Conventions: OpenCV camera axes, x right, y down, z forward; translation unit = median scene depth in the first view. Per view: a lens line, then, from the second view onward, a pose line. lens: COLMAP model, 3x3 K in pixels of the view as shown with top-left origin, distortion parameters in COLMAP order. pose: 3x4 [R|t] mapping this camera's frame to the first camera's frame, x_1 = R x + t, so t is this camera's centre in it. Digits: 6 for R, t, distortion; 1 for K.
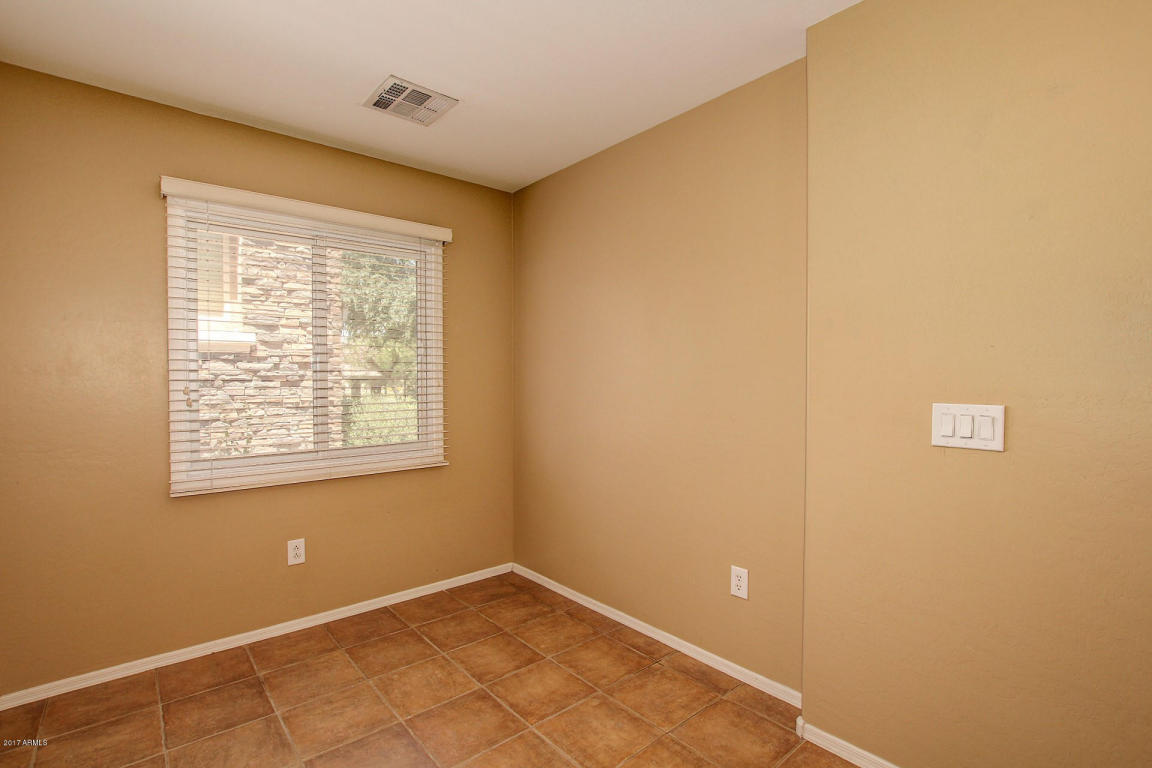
lens RADIAL K [[532.8, 0, 583.6], [0, 532.8, 391.9], [0, 0, 1]] dist [-0.029608, 0.002941]
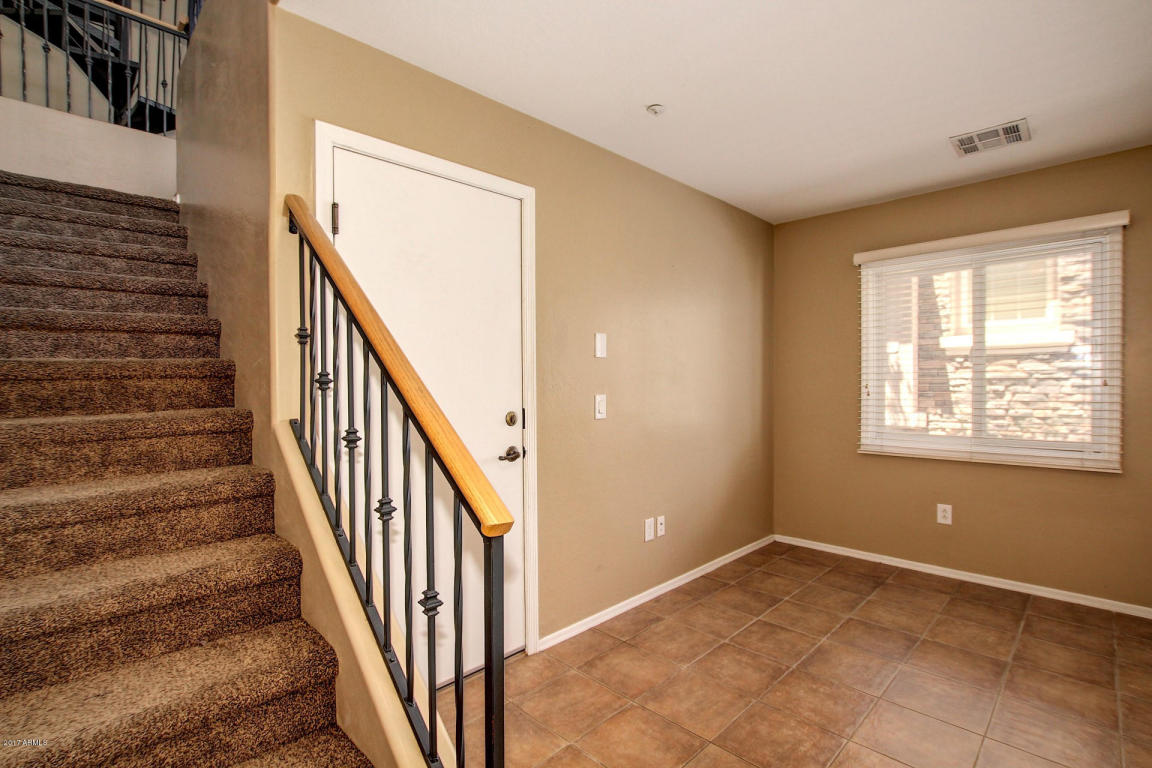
lens RADIAL K [[532.8, 0, 576.4], [0, 532.8, 384.3], [0, 0, 1]] dist [-0.029608, 0.002941]
pose [[0.064920, 0.008432, -0.997855, 0.717686], [-0.017958, 0.999812, 0.007280, -0.004521], [0.997729, 0.017447, 0.065059, 0.025798]]
